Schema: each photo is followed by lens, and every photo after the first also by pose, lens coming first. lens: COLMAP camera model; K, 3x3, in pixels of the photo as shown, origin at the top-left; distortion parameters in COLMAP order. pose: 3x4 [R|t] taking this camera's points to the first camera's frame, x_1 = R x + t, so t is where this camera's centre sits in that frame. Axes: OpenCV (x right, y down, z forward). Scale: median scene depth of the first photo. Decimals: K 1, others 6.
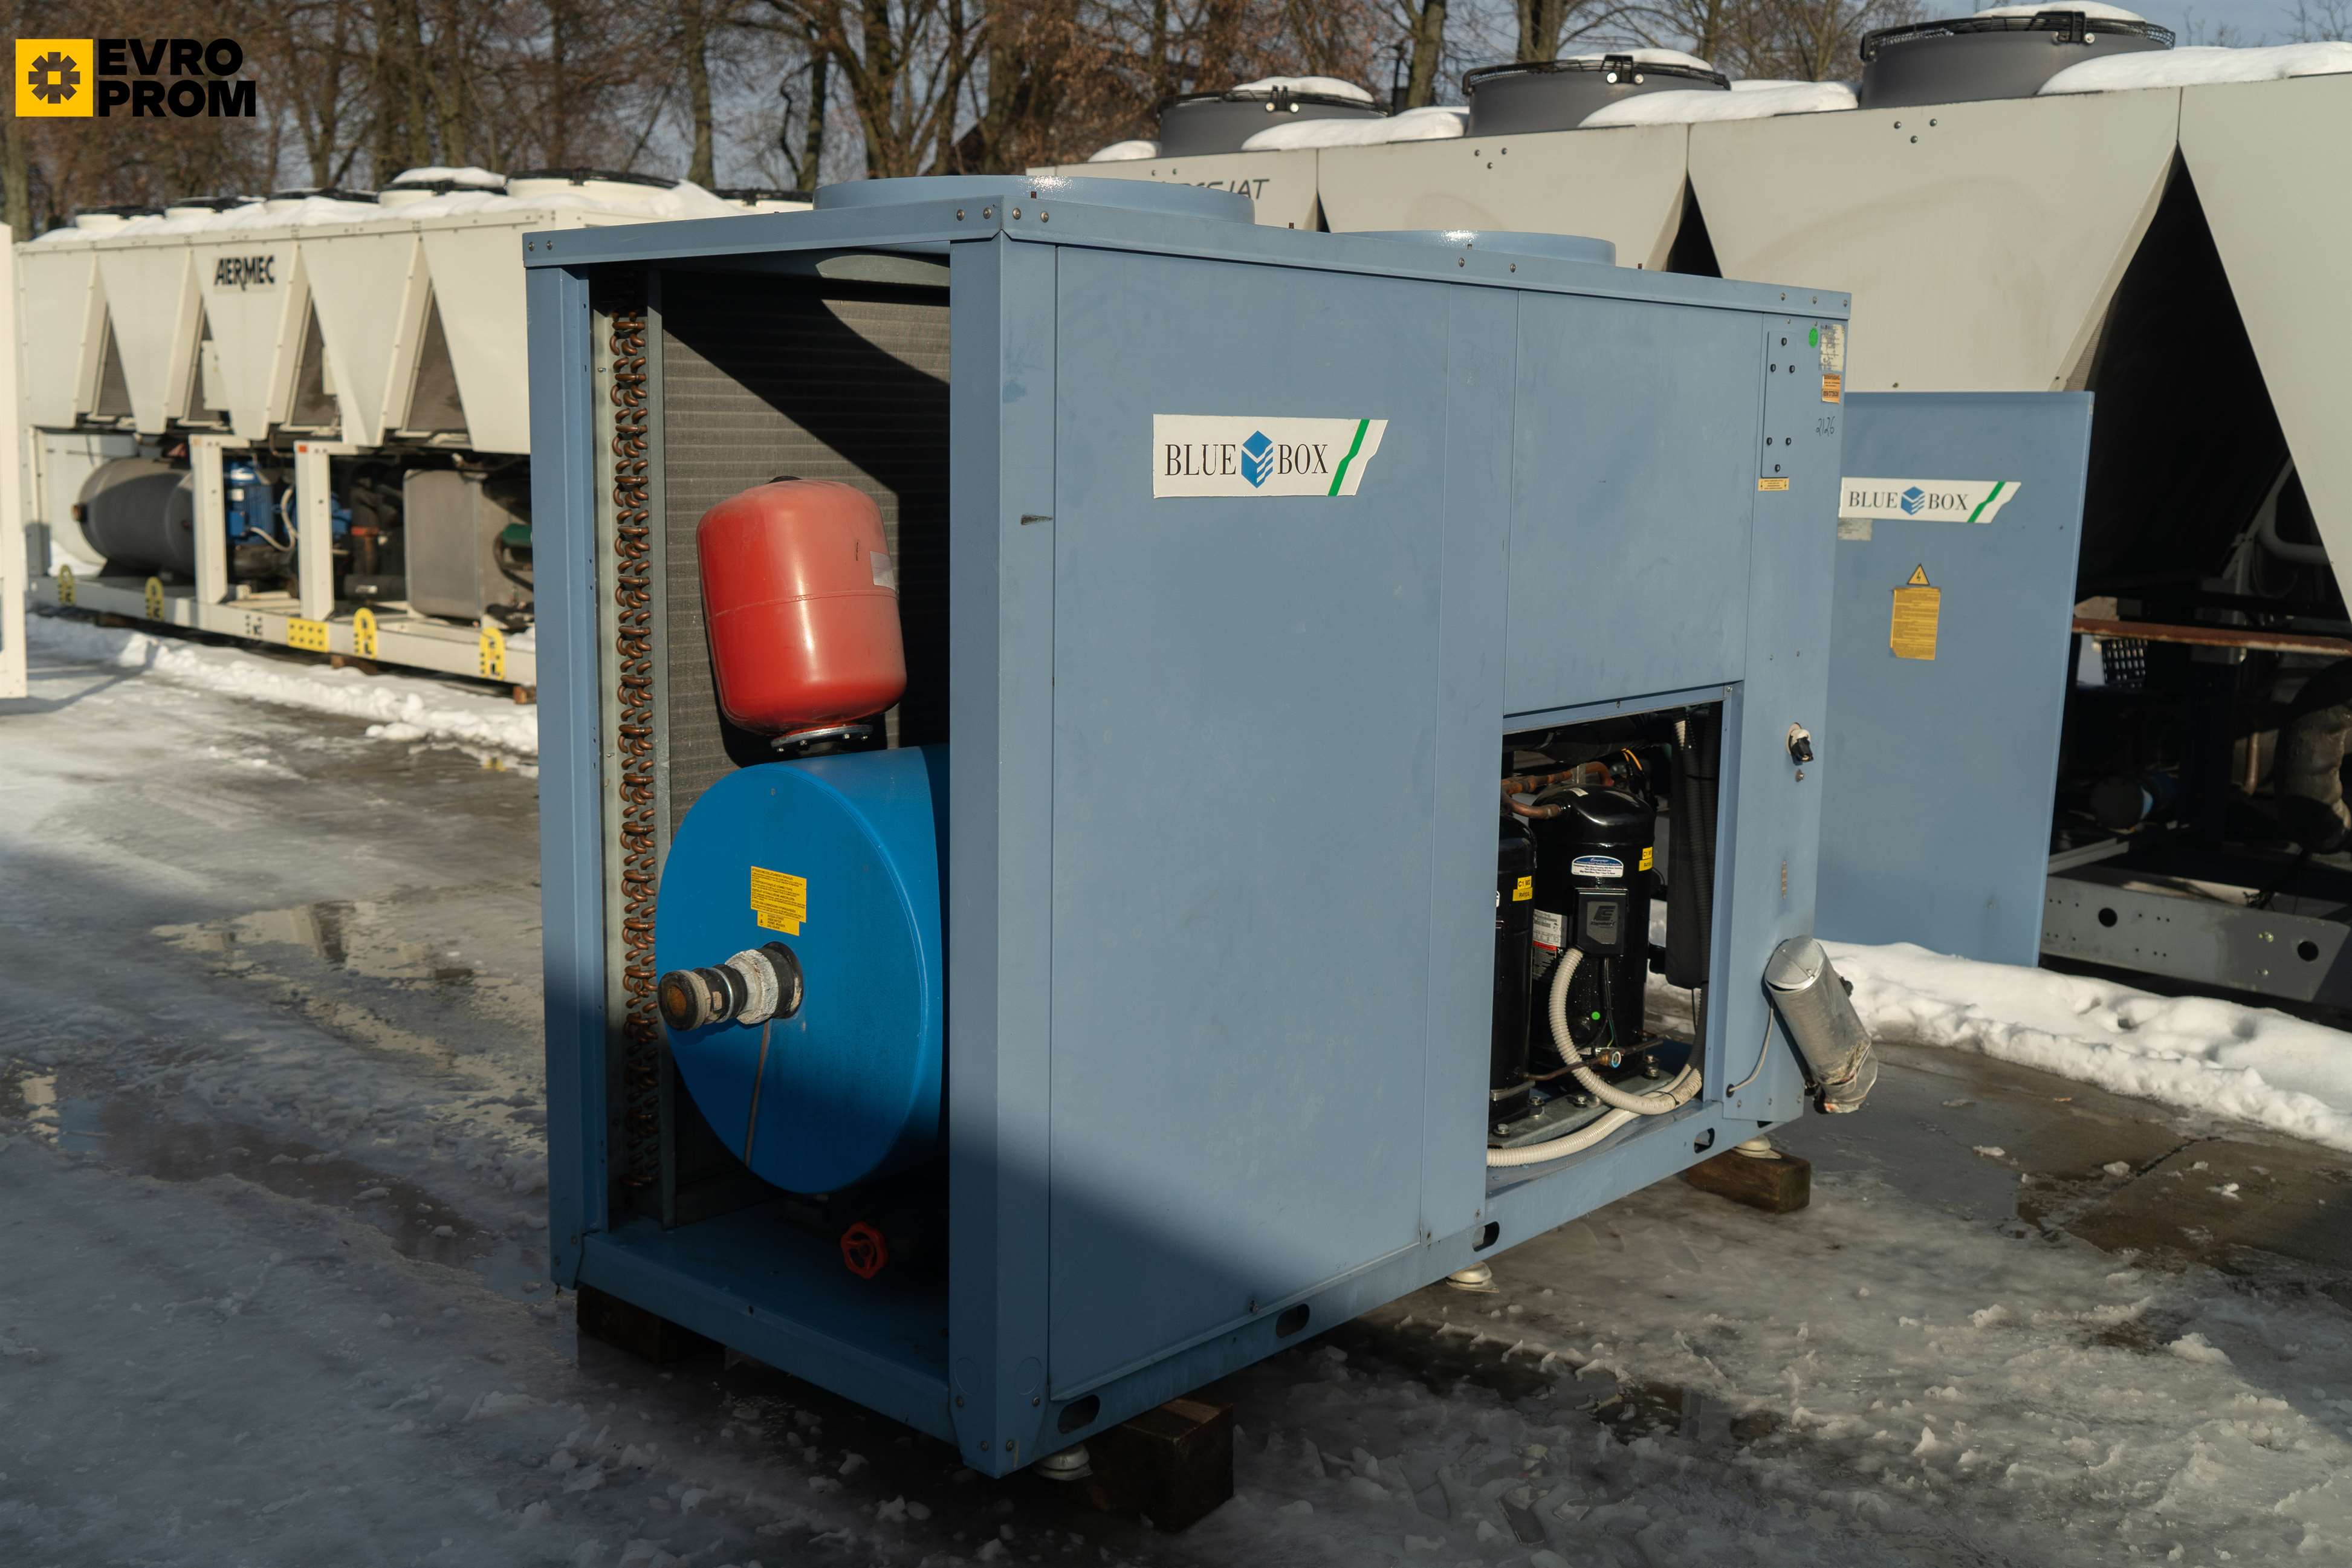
lens RADIAL K [[2316.9, 0, 1183.8], [0, 2316.9, 784.1], [0, 0, 1]] dist [0.022396, 0.000000]
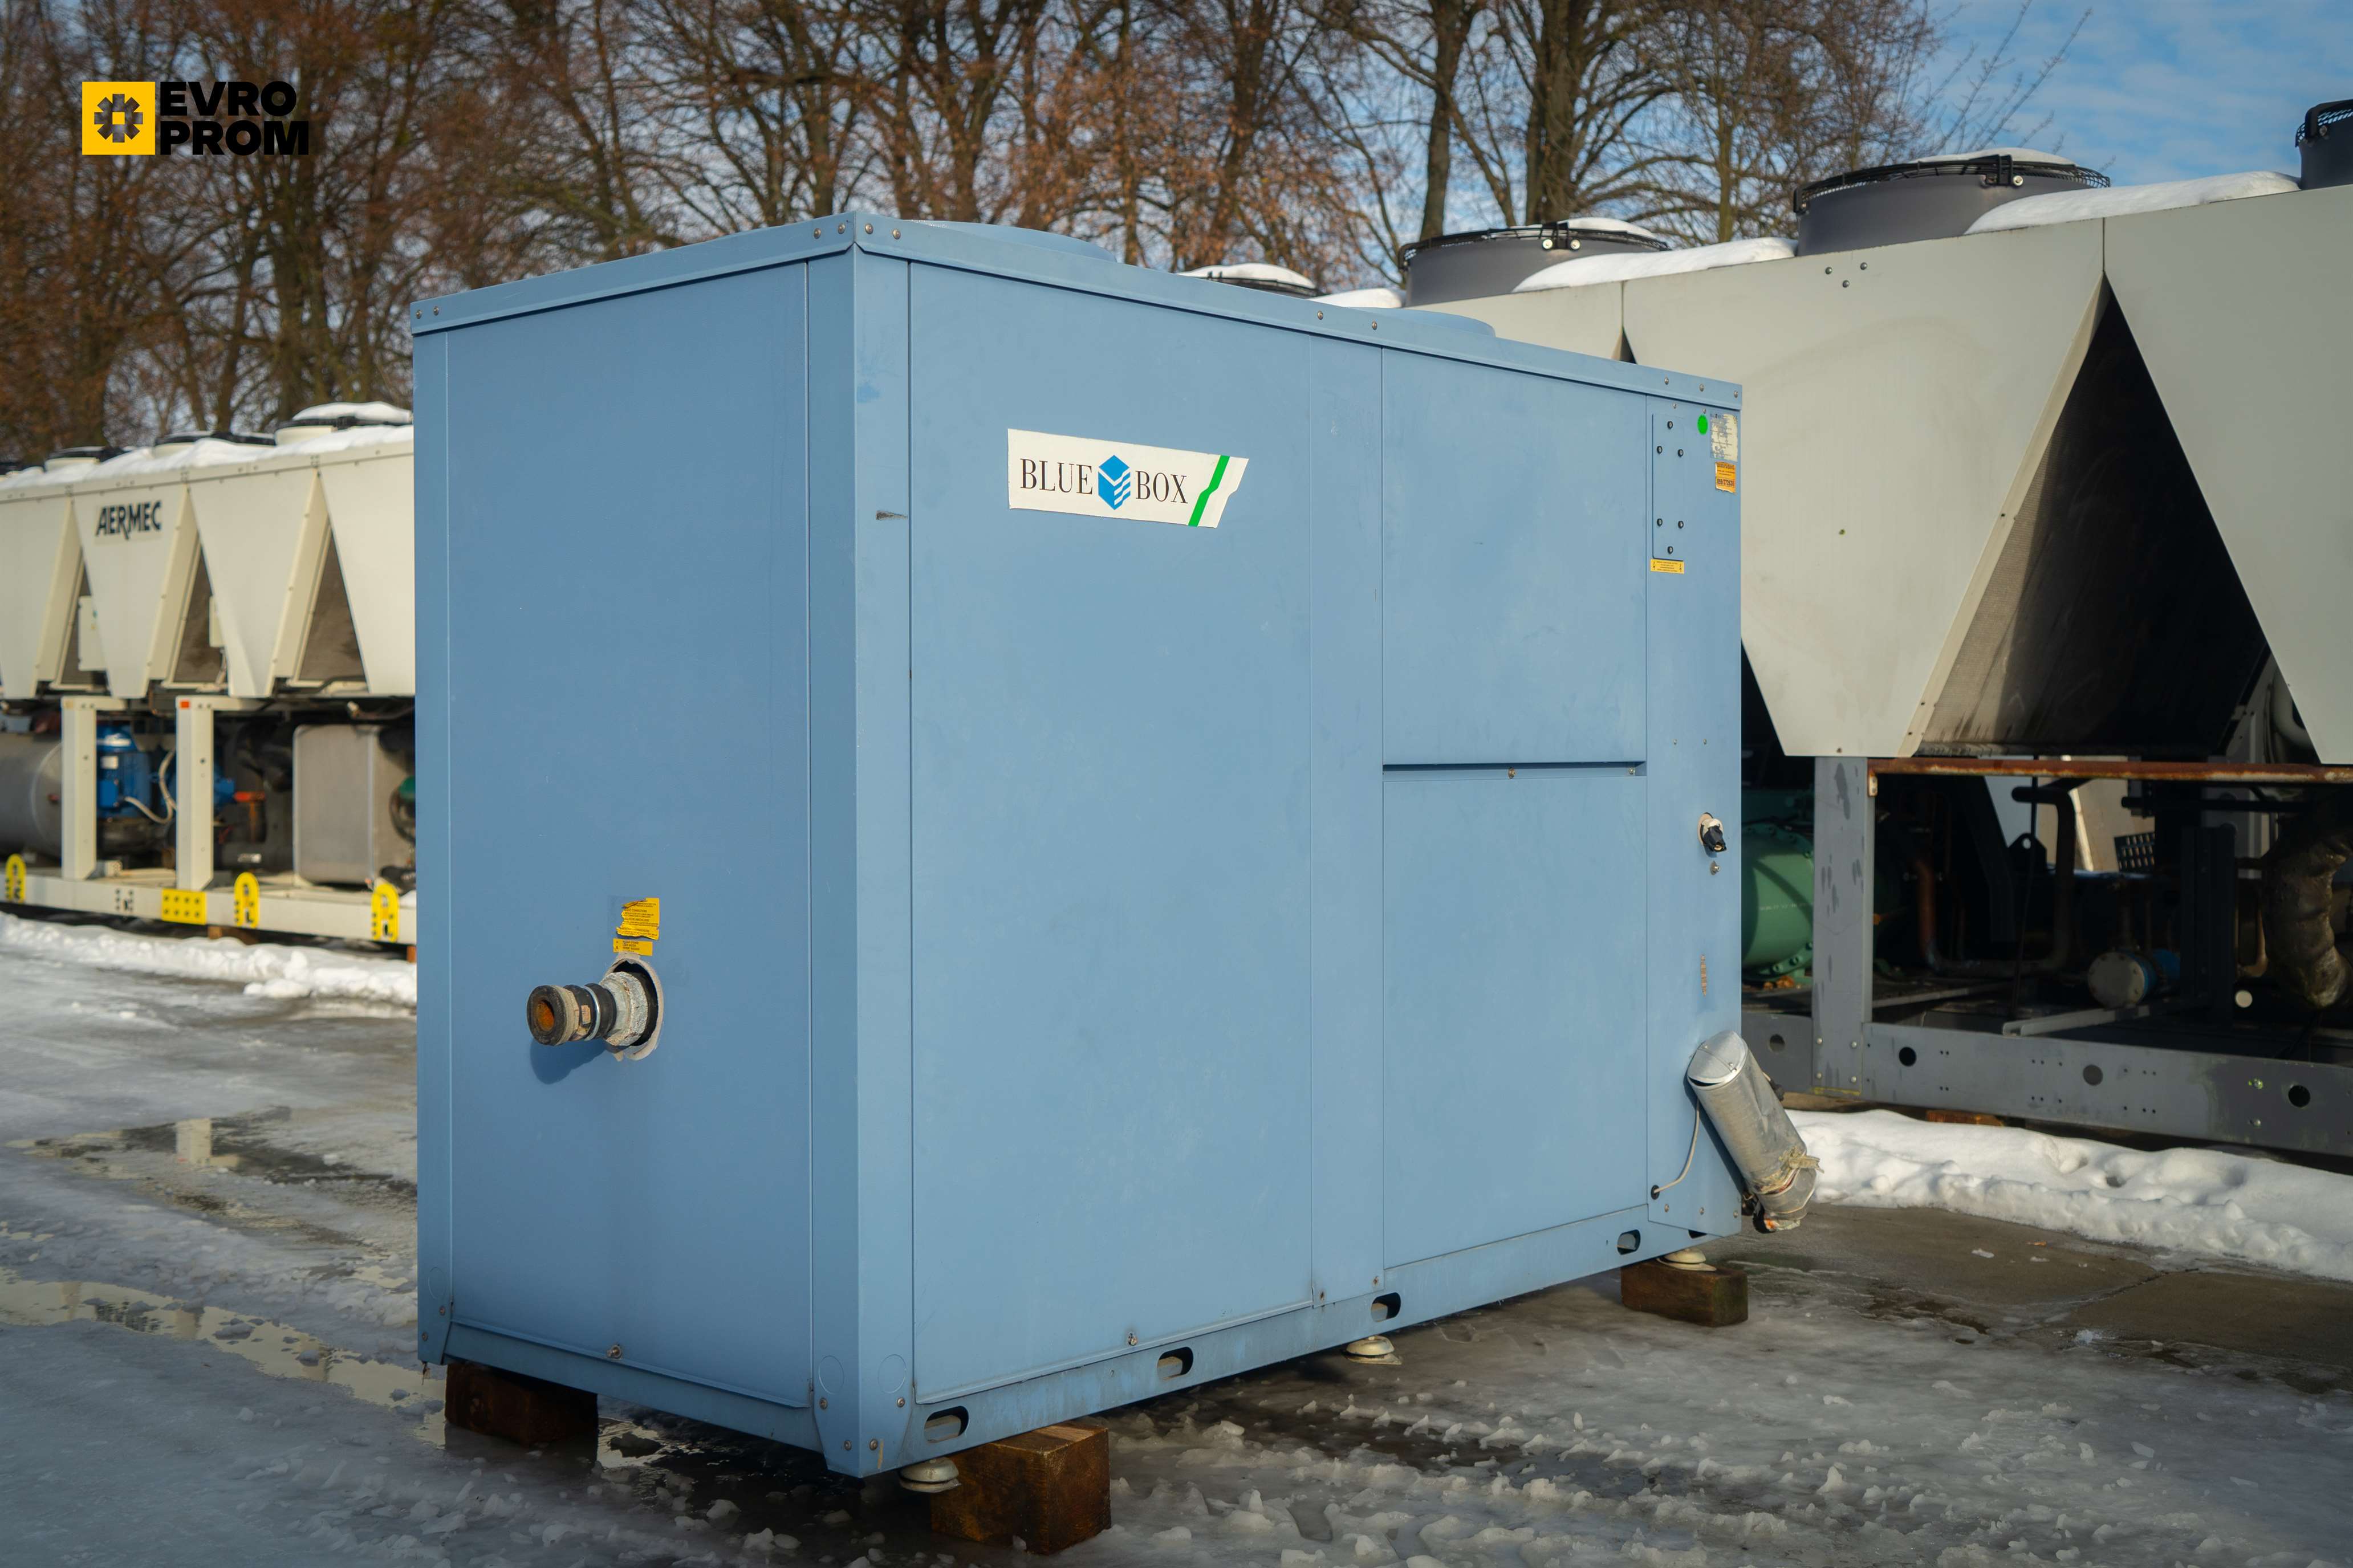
lens RADIAL K [[2637.3, 0, 1178.1], [0, 2637.3, 791.0], [0, 0, 1]] dist [0.039452, 0.000000]
pose [[0.999823, -0.018817, 0.000178, 0.042661], [0.018669, 0.990702, -0.134765, 0.115794], [0.002360, 0.134745, 0.990878, -0.110598]]
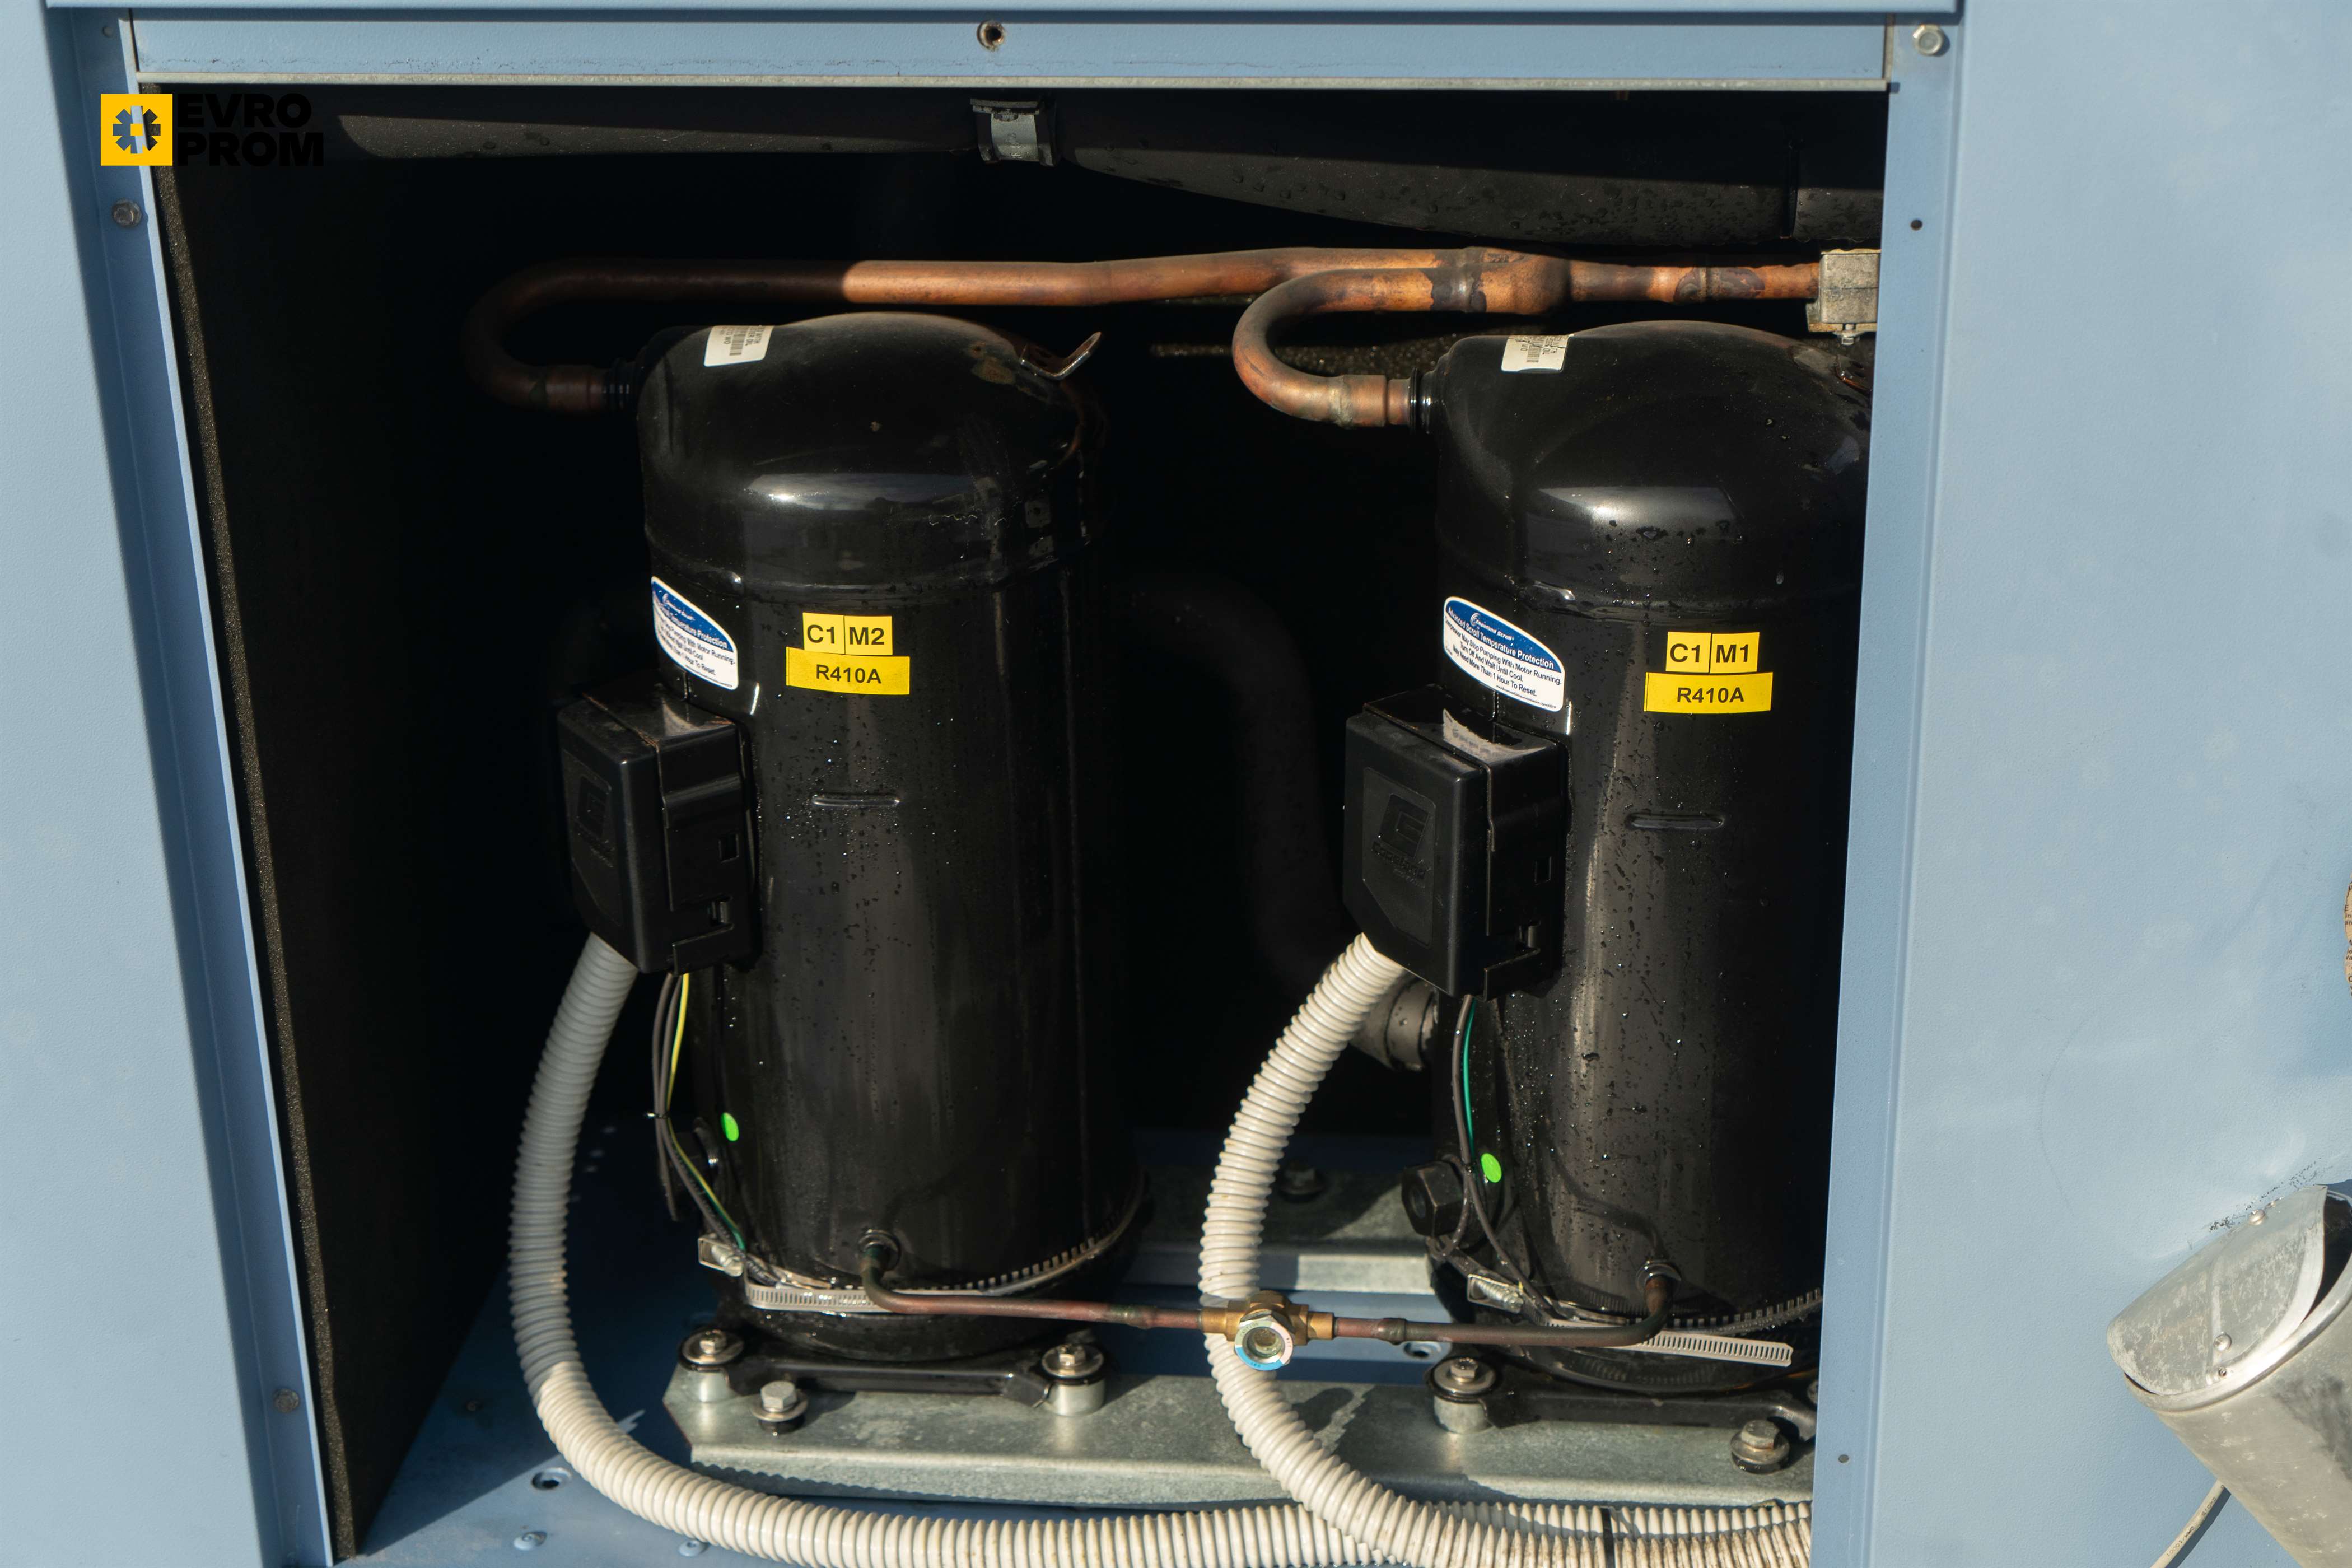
lens RADIAL K [[3700.9, 0, 1175.8], [0, 3700.9, 782.4], [0, 0, 1]] dist [0.012068, 0.000000]
pose [[0.592387, 0.294605, -0.749857, 0.491301], [-0.093494, 0.949594, 0.299217, -0.075209], [0.800211, -0.107146, 0.590070, 0.743090]]
